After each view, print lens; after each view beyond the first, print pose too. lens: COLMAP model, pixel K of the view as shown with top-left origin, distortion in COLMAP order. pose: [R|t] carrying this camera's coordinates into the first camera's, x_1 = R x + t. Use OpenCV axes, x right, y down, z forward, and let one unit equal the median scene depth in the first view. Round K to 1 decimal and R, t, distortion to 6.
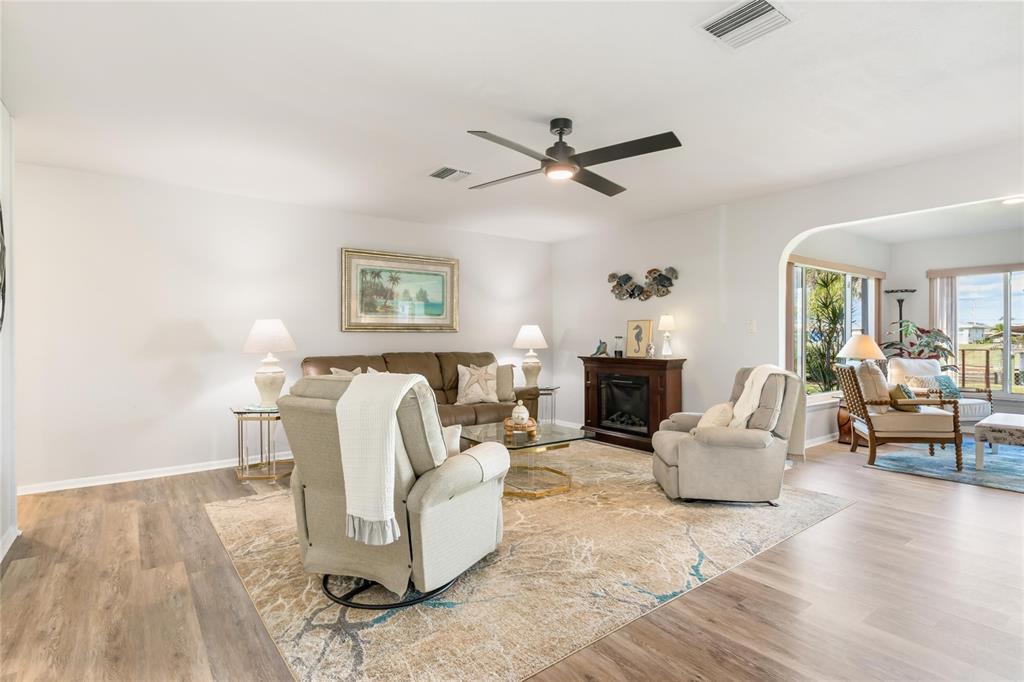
lens RADIAL K [[506.1, 0, 507.7], [0, 506.1, 337.1], [0, 0, 1]] dist [0.000288, -0.000376]
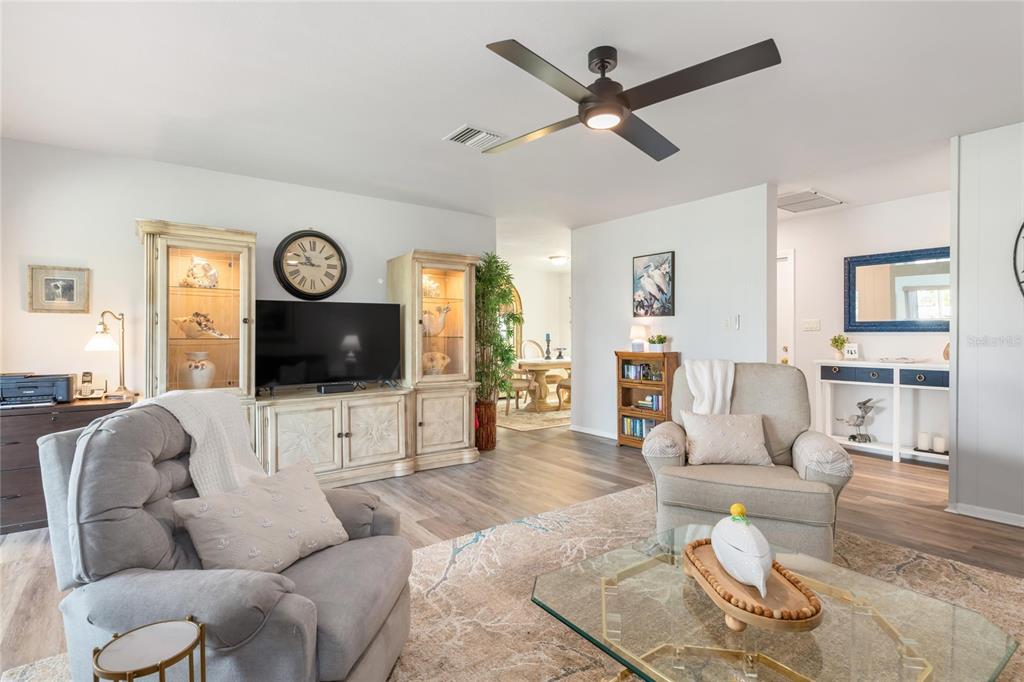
lens RADIAL K [[506.1, 0, 507.7], [0, 506.1, 337.1], [0, 0, 1]] dist [0.000288, -0.000376]
pose [[-0.999998, -0.000419, 0.002006, 0.203895], [-0.000412, 0.999993, 0.003688, 0.002014], [-0.002008, 0.003687, -0.999991, 1.454379]]
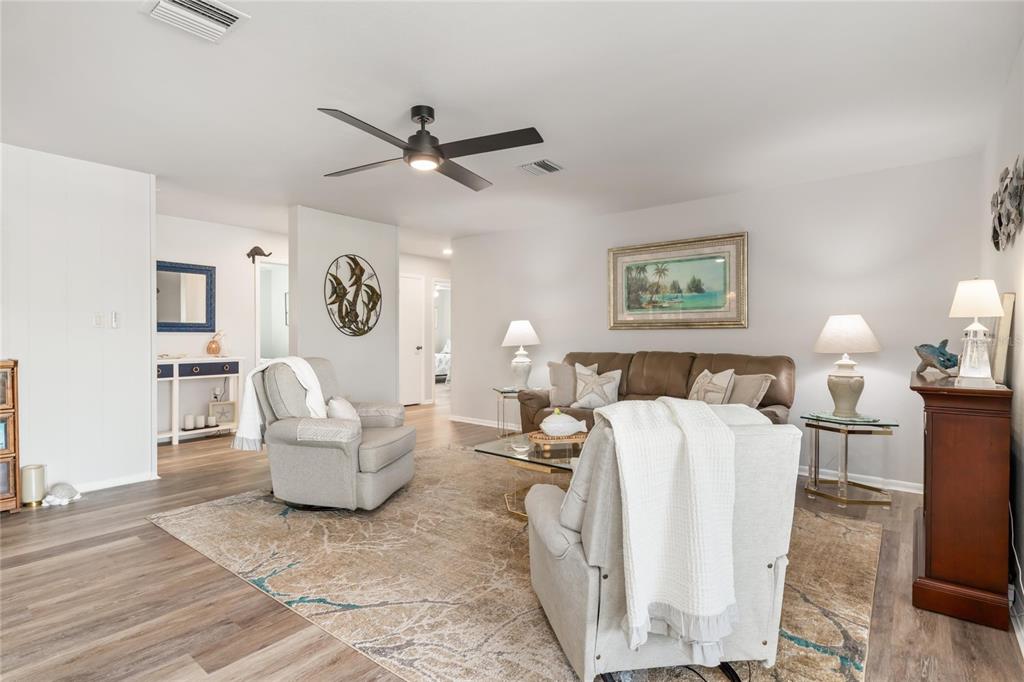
lens RADIAL K [[506.1, 0, 507.7], [0, 506.1, 337.1], [0, 0, 1]] dist [0.000288, -0.000376]
pose [[0.249776, 0.003762, -0.968296, 0.884348], [-0.000901, 0.999993, 0.003653, 0.002048], [0.968303, -0.000040, 0.249777, 0.753502]]
